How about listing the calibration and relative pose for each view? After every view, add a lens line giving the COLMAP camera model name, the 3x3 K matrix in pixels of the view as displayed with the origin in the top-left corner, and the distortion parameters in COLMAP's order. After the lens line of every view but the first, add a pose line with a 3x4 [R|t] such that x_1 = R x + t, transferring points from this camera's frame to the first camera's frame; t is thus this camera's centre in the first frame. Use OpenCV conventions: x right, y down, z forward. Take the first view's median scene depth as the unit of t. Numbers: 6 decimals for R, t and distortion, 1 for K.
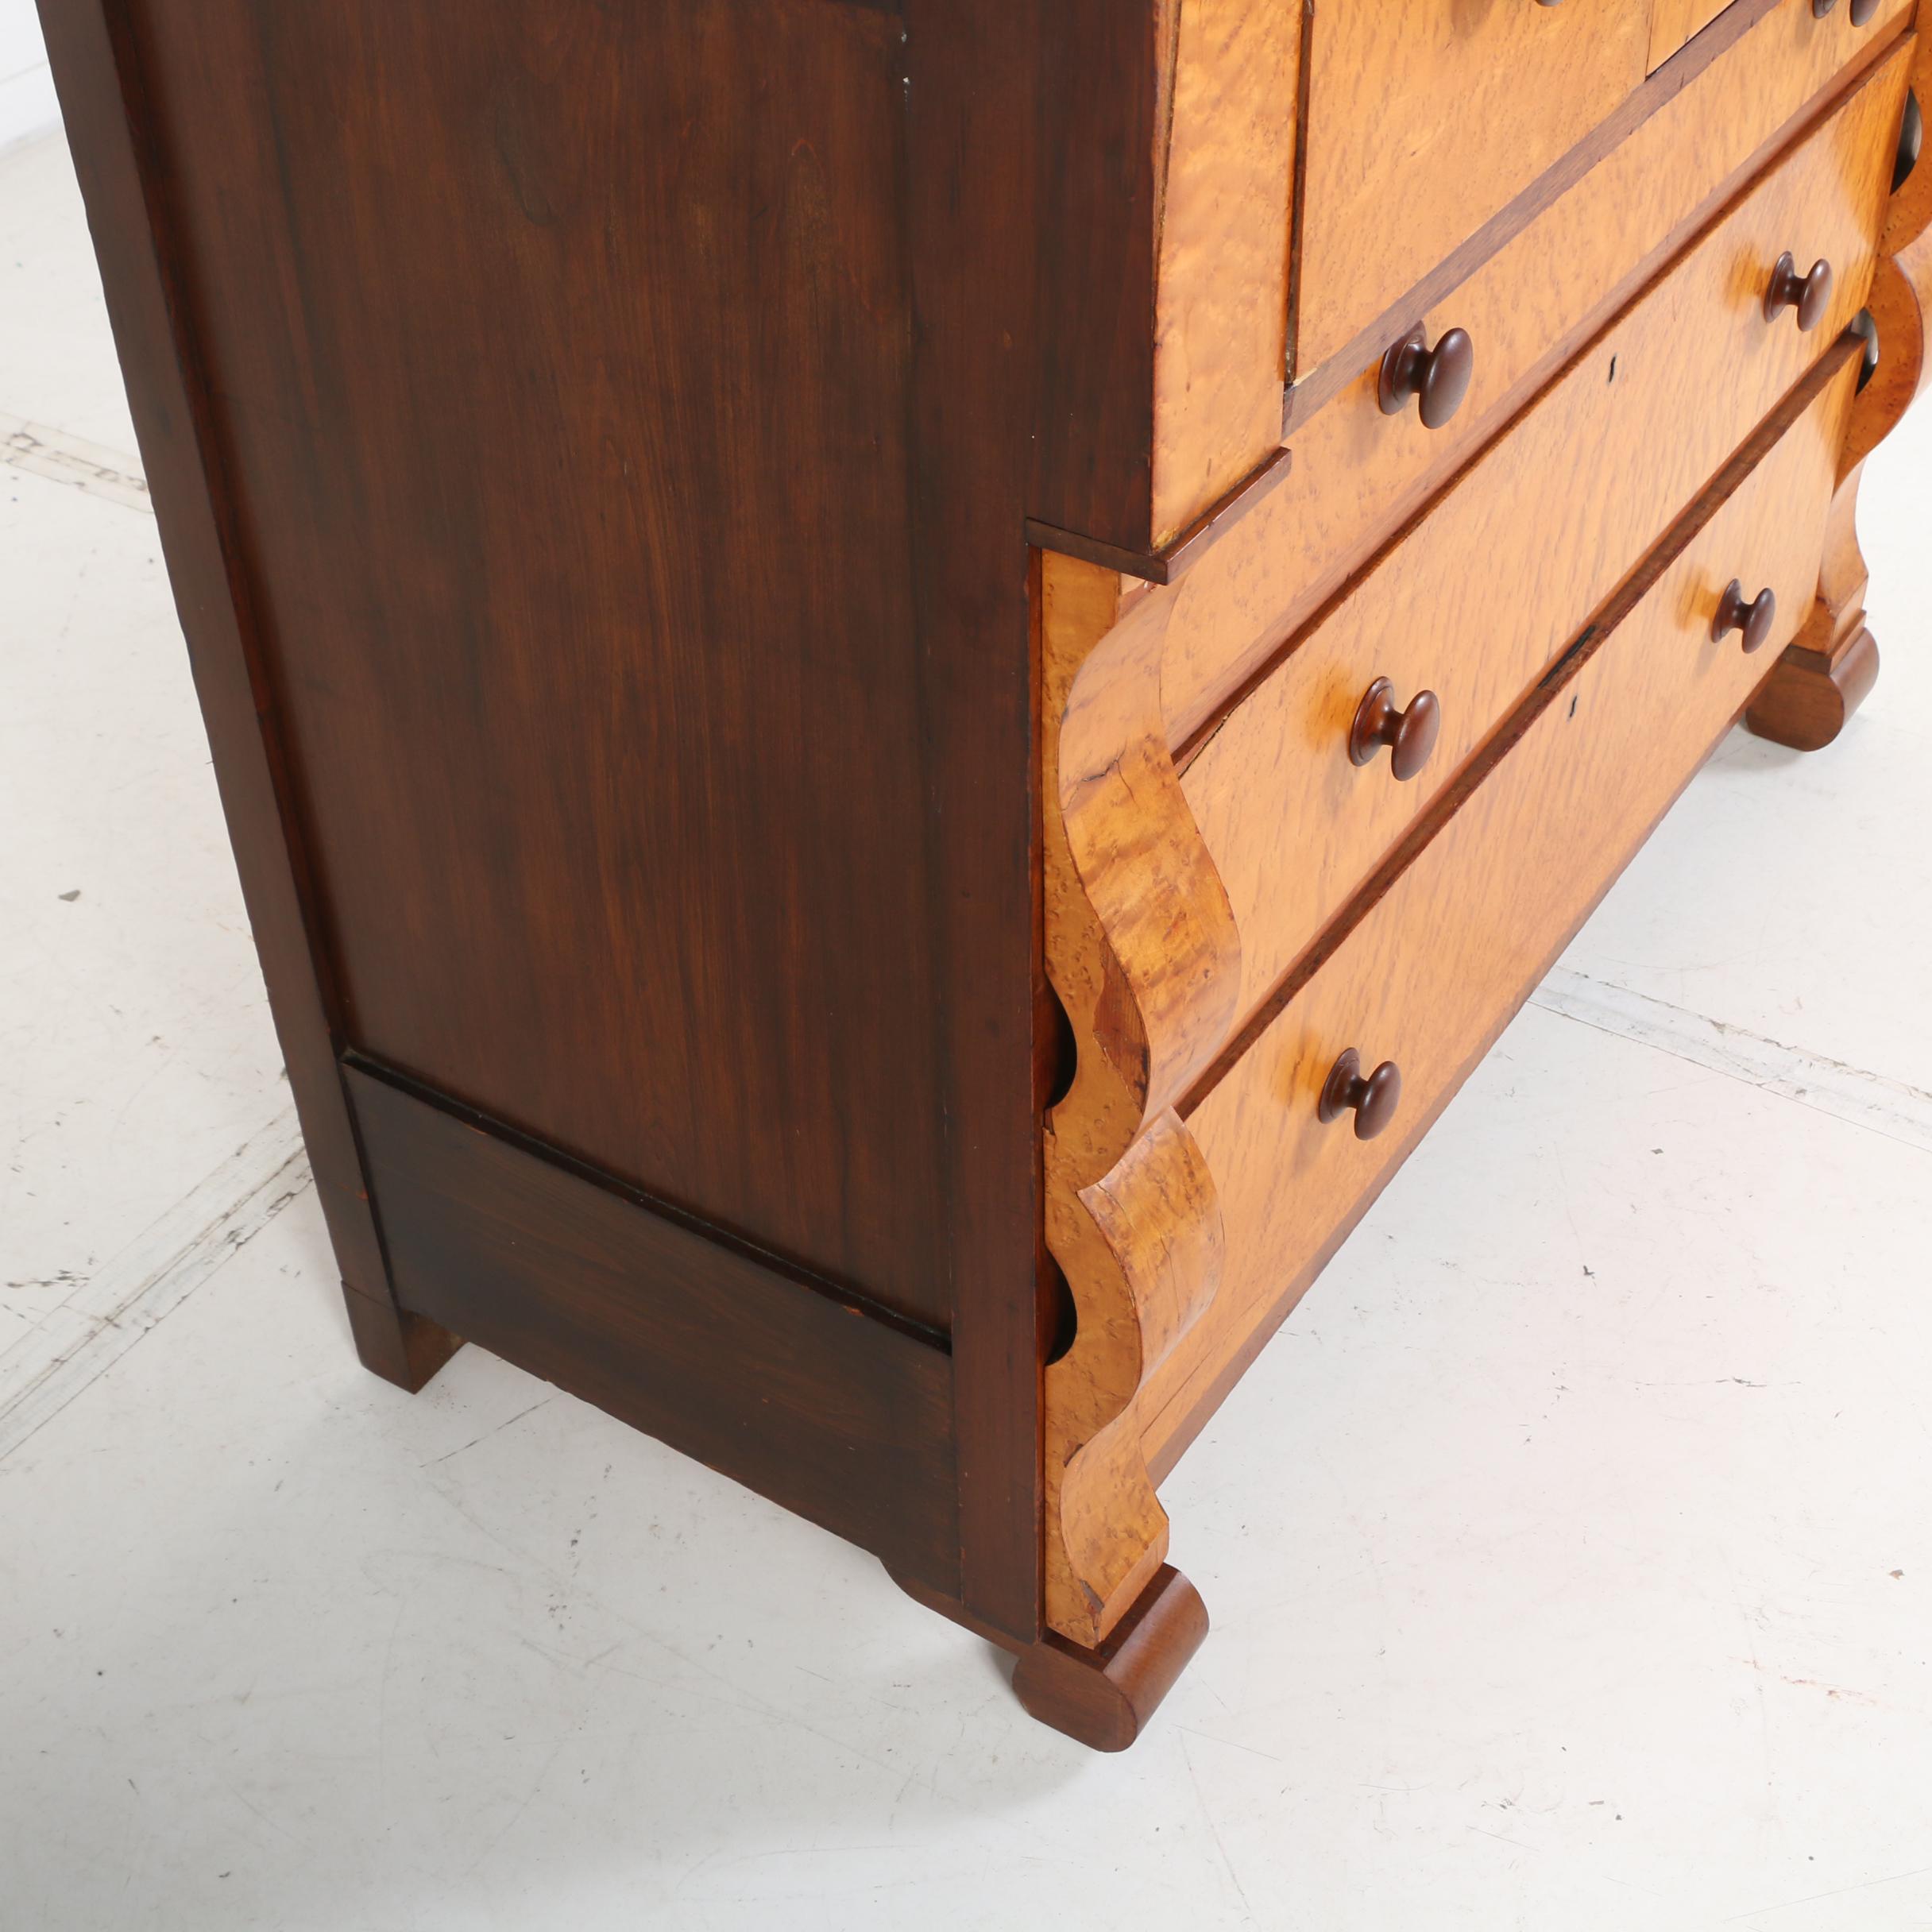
lens RADIAL K [[2709.3, 0, 931.0], [0, 2709.3, 970.5], [0, 0, 1]] dist [-0.098954, 0.000000]
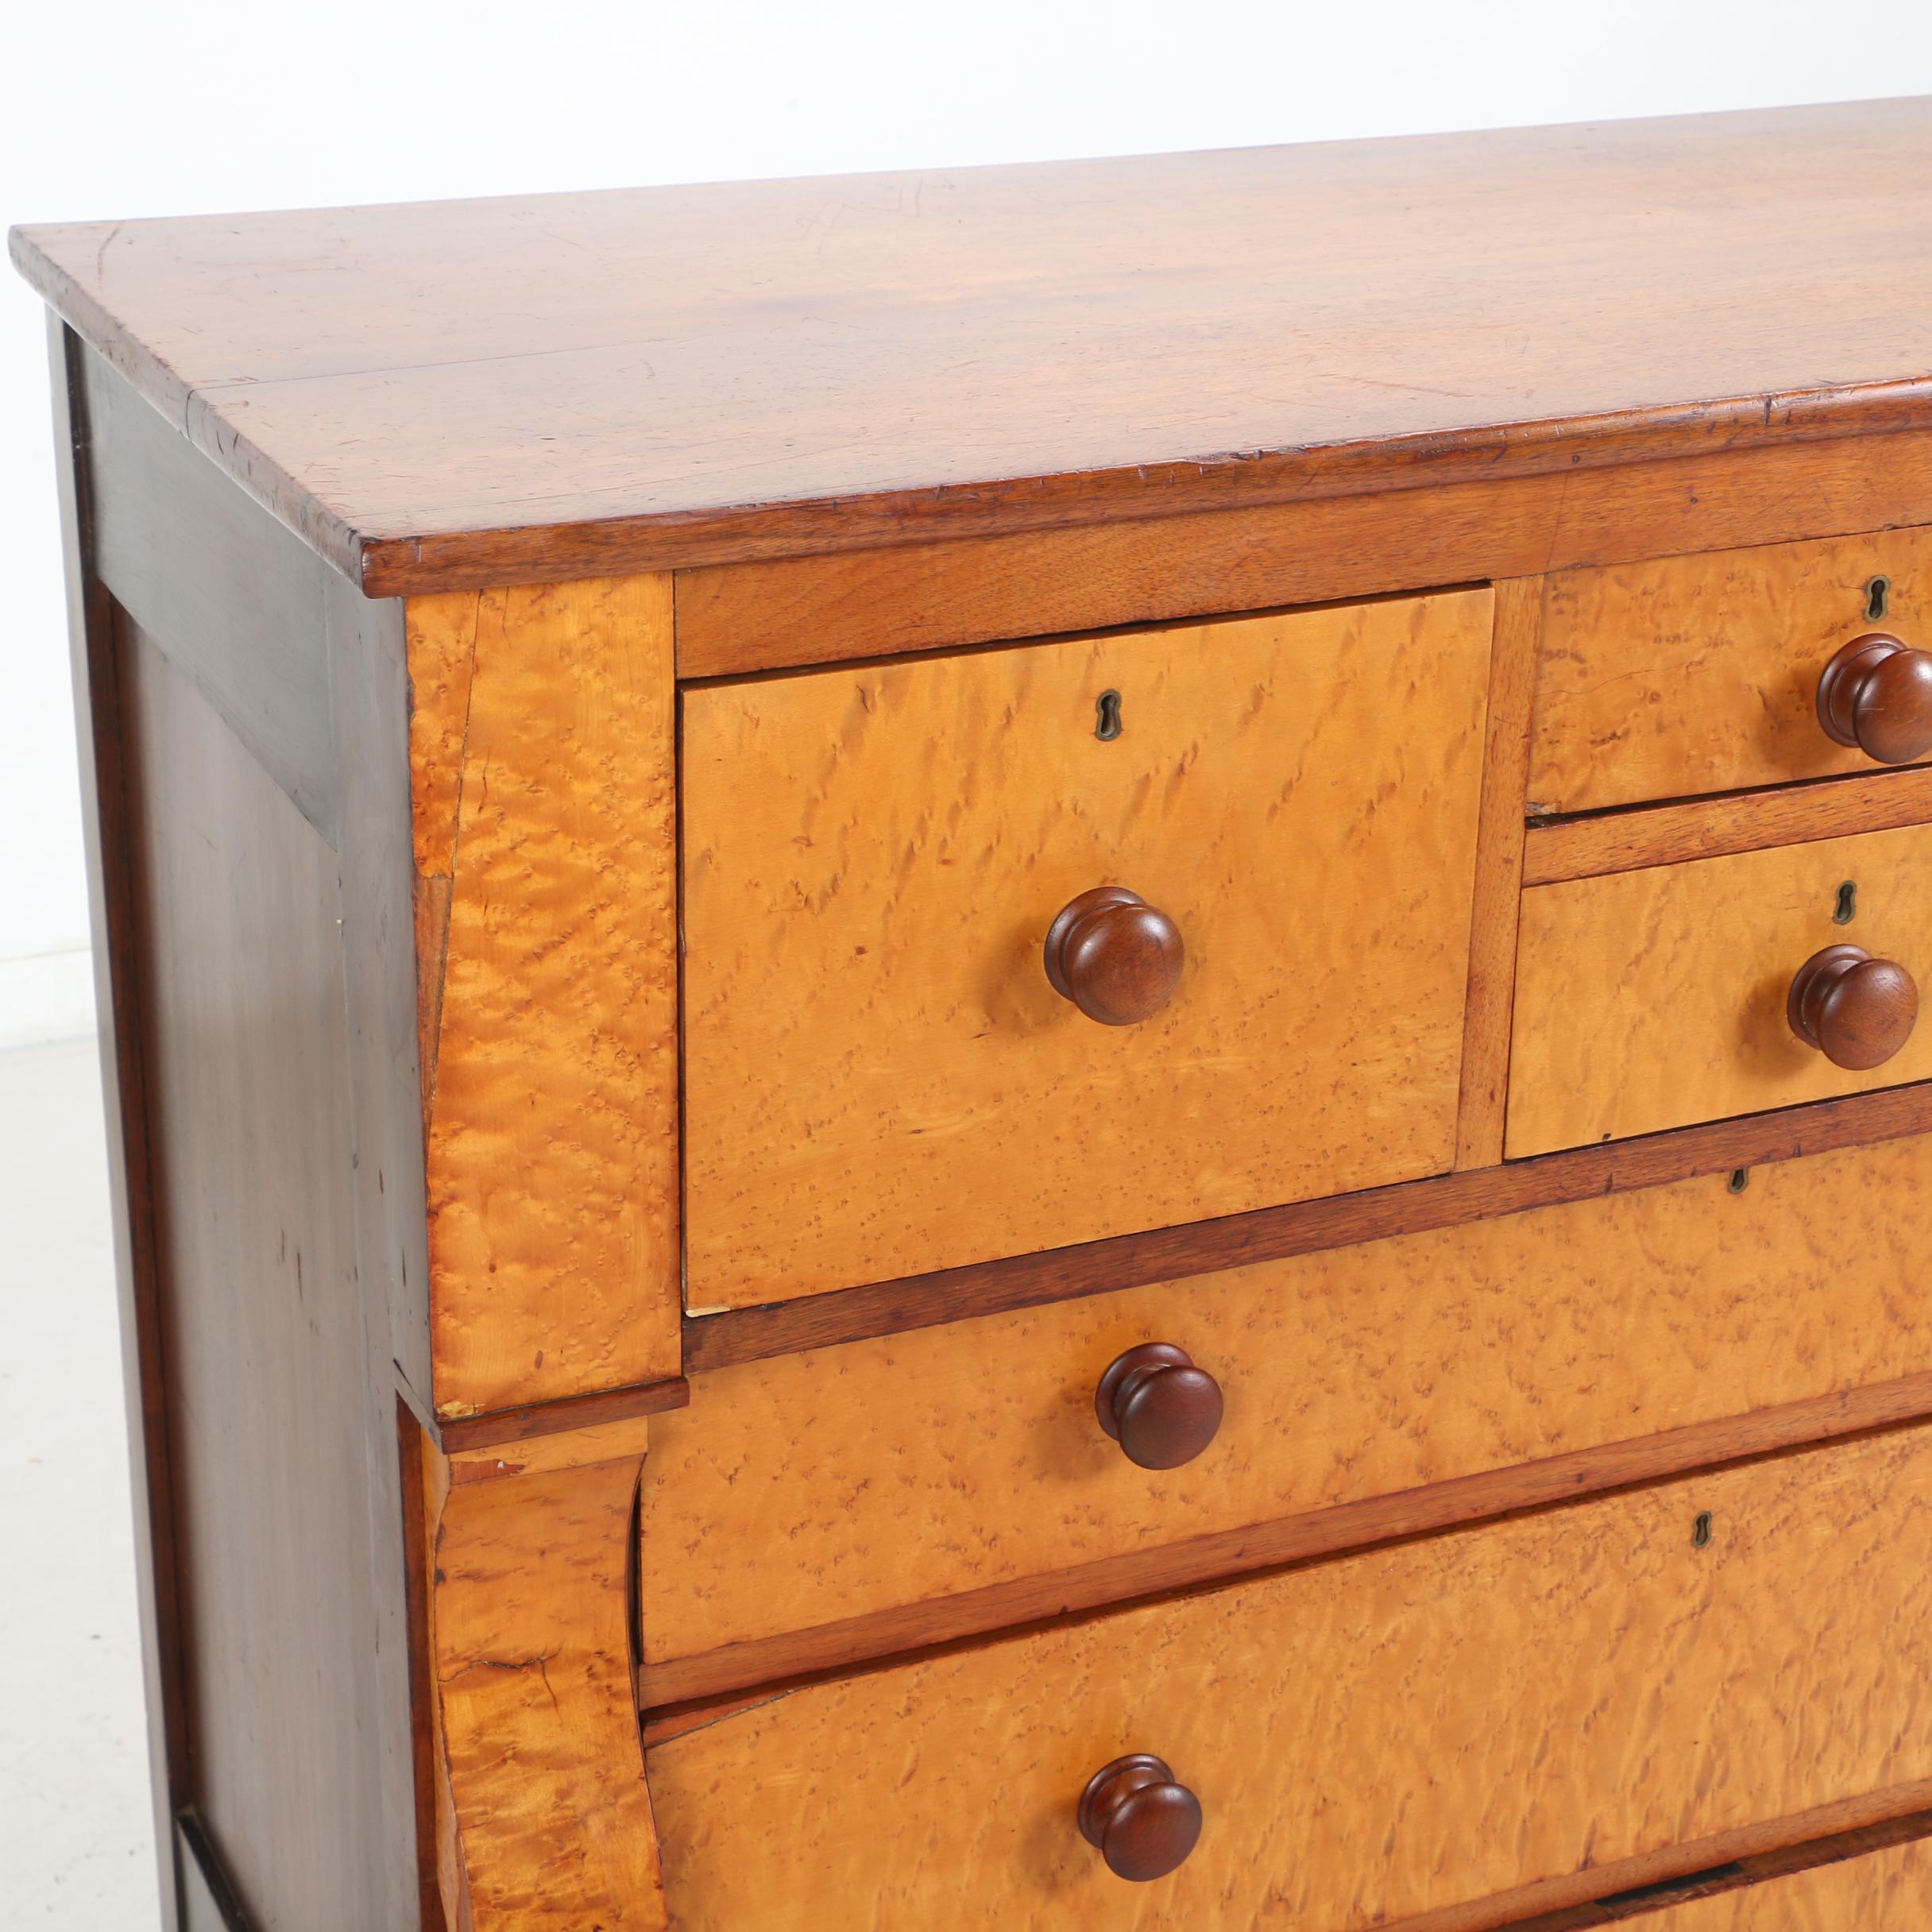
lens RADIAL K [[3833.1, 0, 928.5], [0, 3833.1, 1041.3], [0, 0, 1]] dist [0.033185, 0.000000]
pose [[0.849826, 0.244237, -0.467058, 0.763912], [-0.370148, 0.907411, -0.198986, -0.057156], [0.375214, 0.341984, 0.861546, -0.185704]]
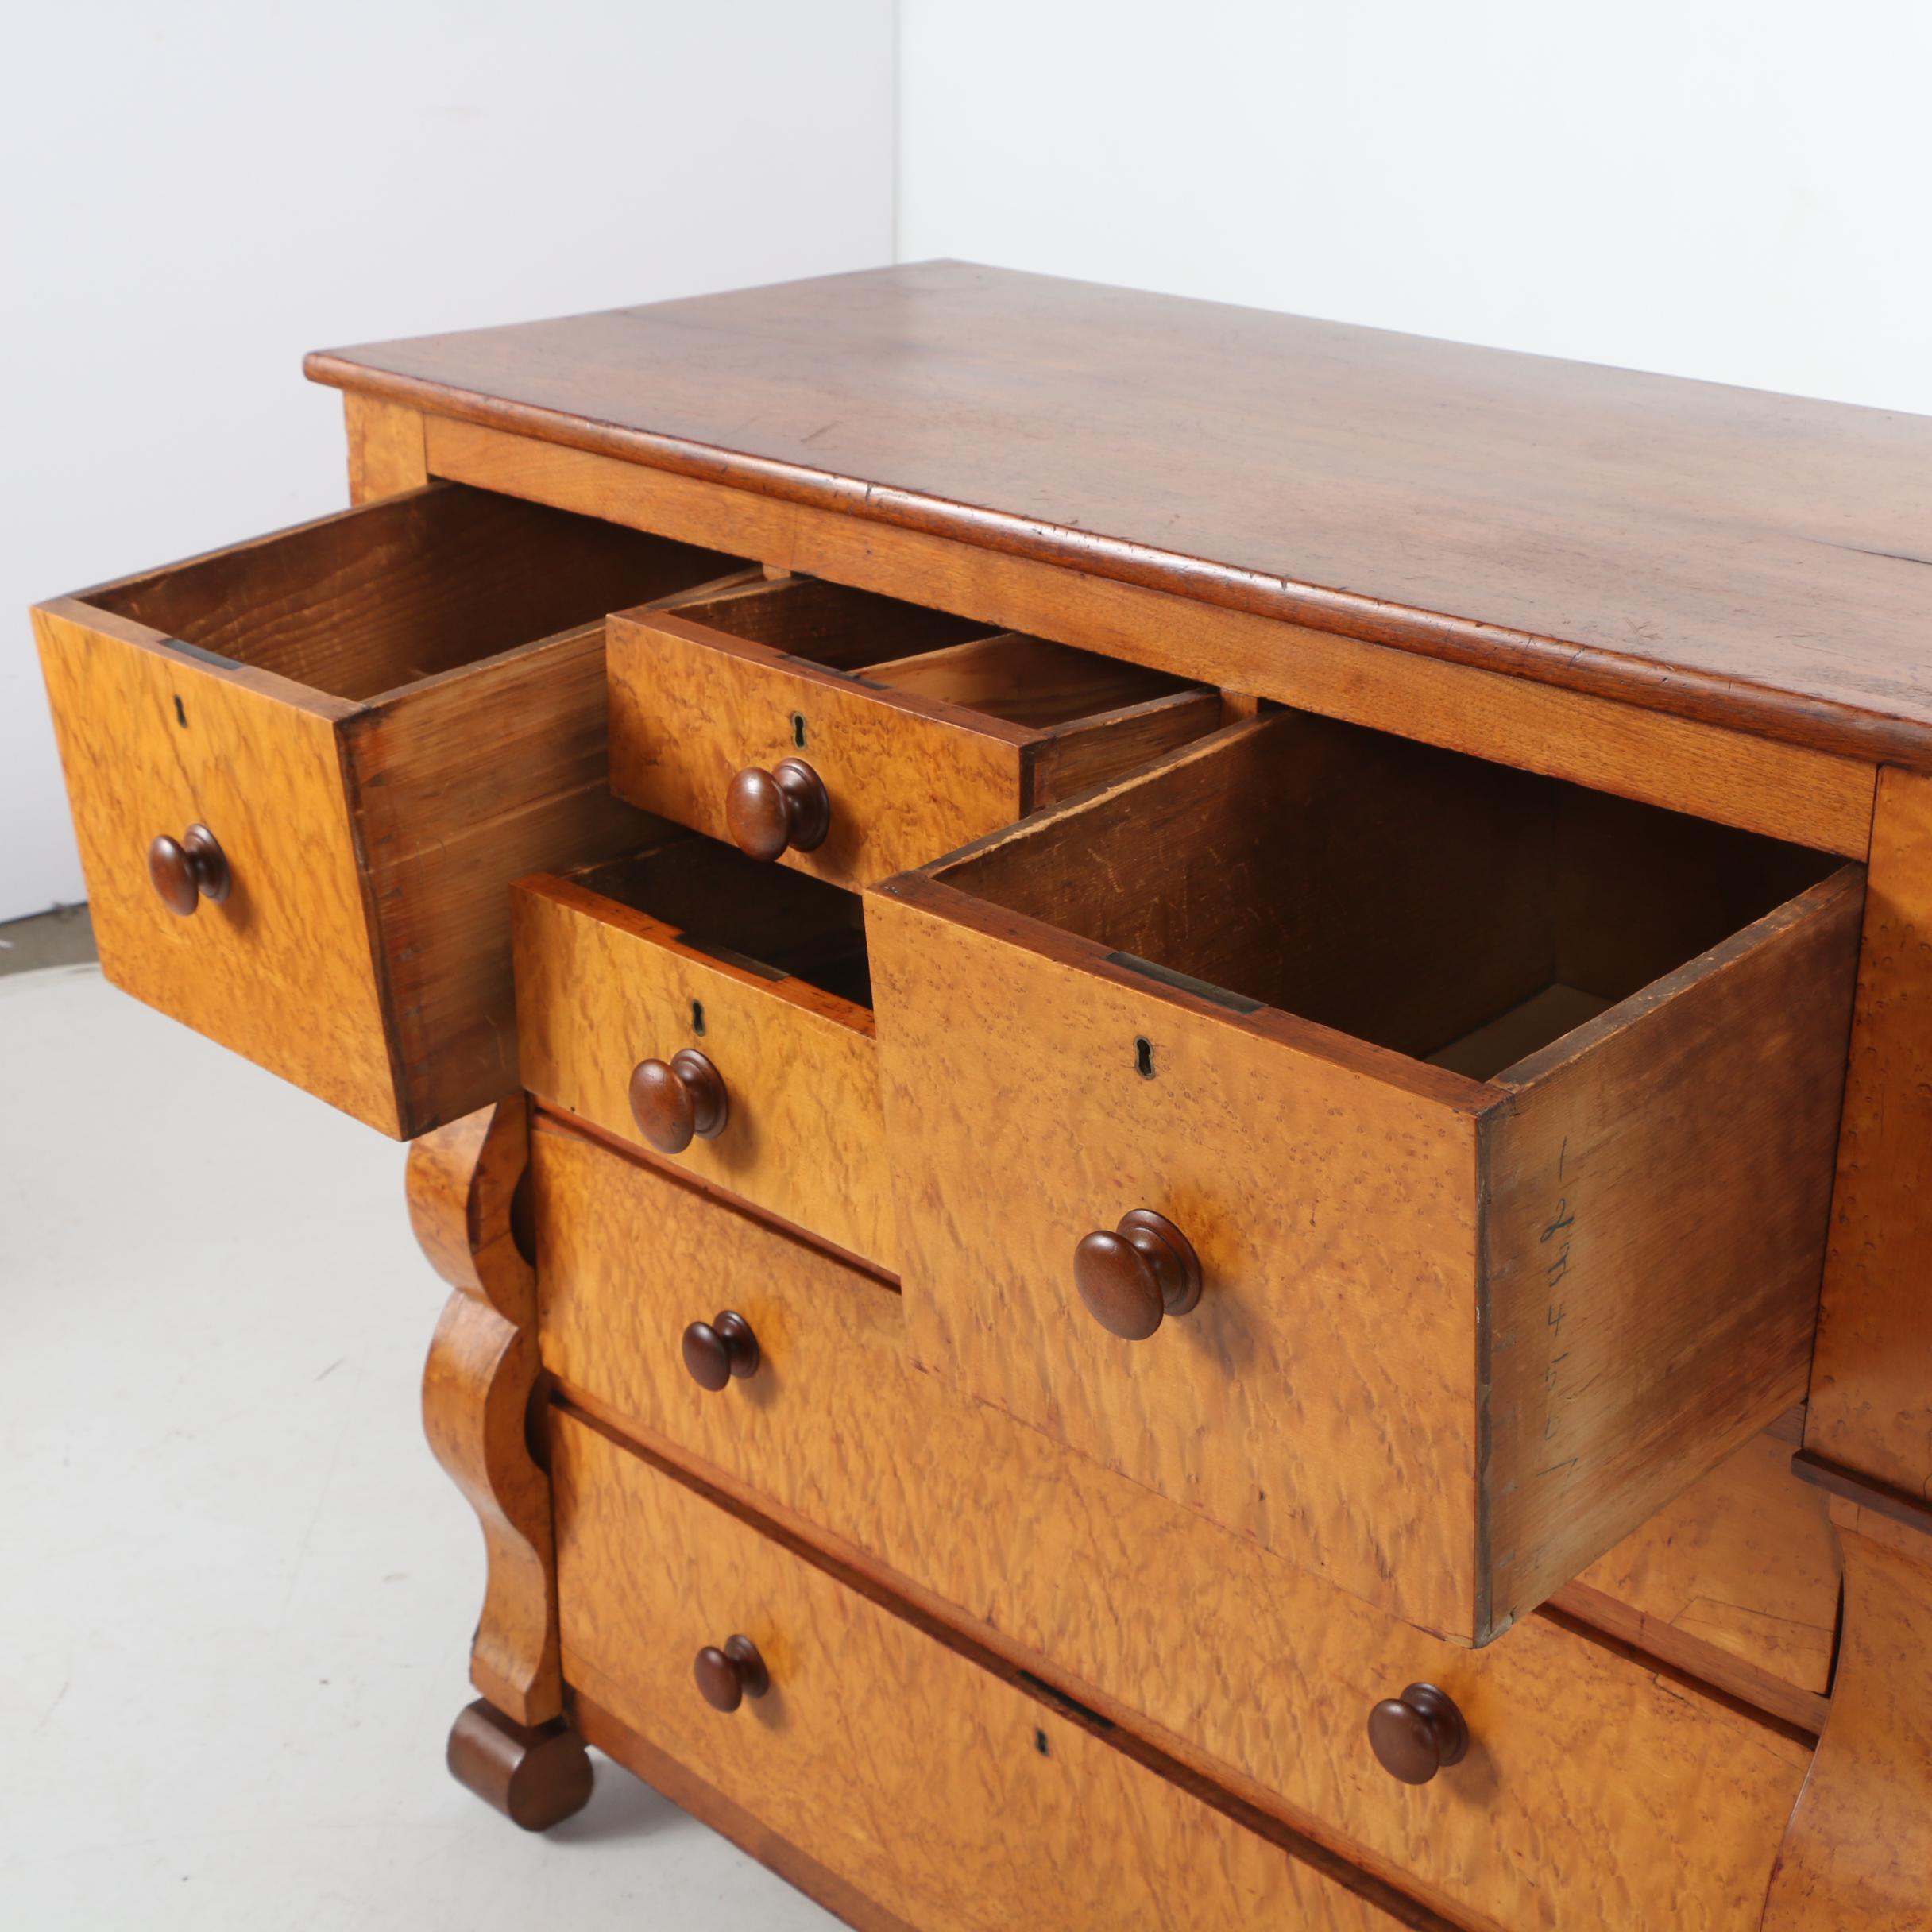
lens RADIAL K [[3088.5, 0, 929.2], [0, 3088.5, 1010.0], [0, 0, 1]] dist [-0.051138, 0.000000]
pose [[-0.221110, 0.405204, -0.887085, 1.703179], [-0.619412, 0.644228, 0.448662, -1.121232], [0.753285, 0.648675, 0.108543, 0.992892]]
